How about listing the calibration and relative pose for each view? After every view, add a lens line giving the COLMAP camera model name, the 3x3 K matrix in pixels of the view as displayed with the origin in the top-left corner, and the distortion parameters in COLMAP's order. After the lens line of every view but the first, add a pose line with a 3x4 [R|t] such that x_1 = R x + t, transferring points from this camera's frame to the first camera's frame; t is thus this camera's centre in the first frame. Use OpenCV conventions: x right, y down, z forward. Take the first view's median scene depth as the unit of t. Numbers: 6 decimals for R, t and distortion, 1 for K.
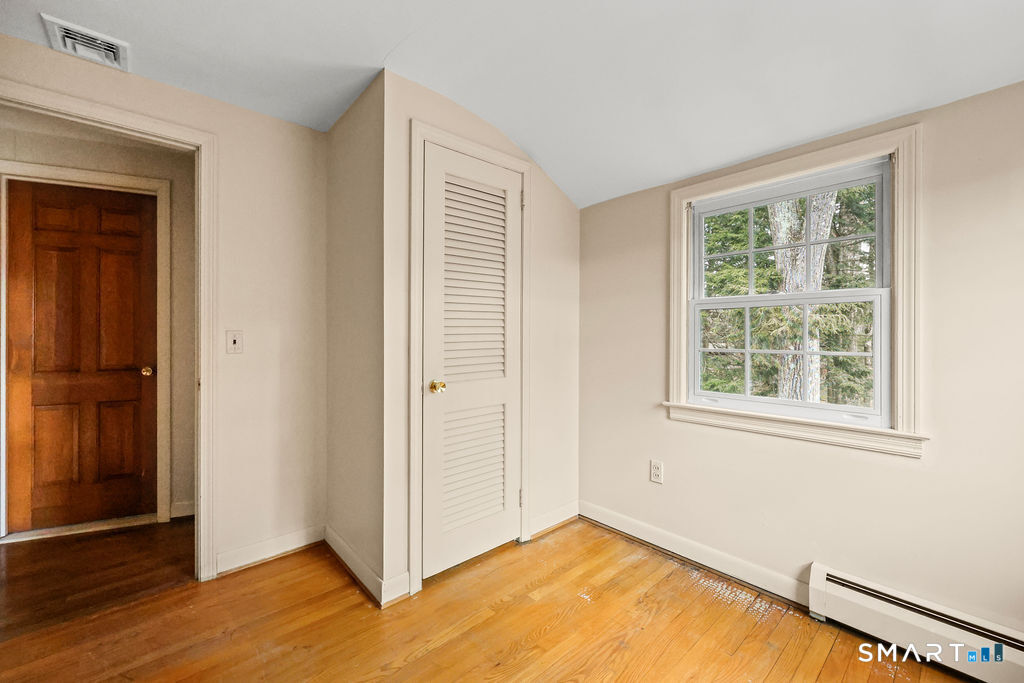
lens RADIAL K [[413.4, 0, 514.9], [0, 413.4, 342.6], [0, 0, 1]] dist [0.000291, 0.000091]
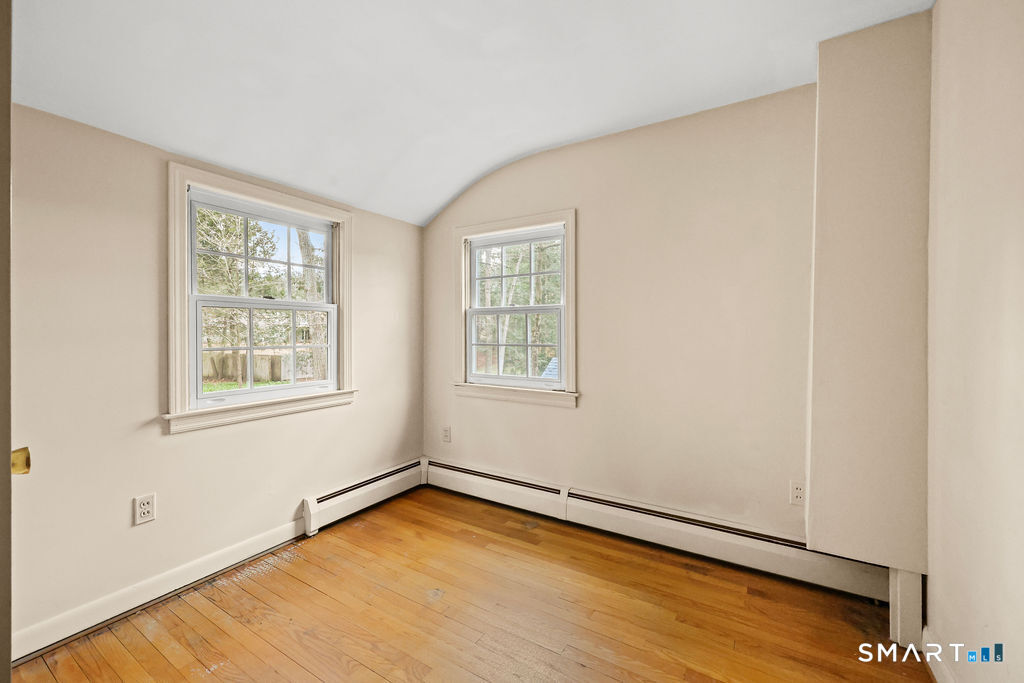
lens RADIAL K [[440.6, 0, 512.0], [0, 440.6, 341.5], [0, 0, 1]] dist [0.001196, 0.000038]
pose [[-0.302590, -0.024963, 0.952794, -0.733716], [0.011873, 0.999481, 0.029956, -0.022417], [-0.953047, 0.020377, -0.302136, 0.656432]]
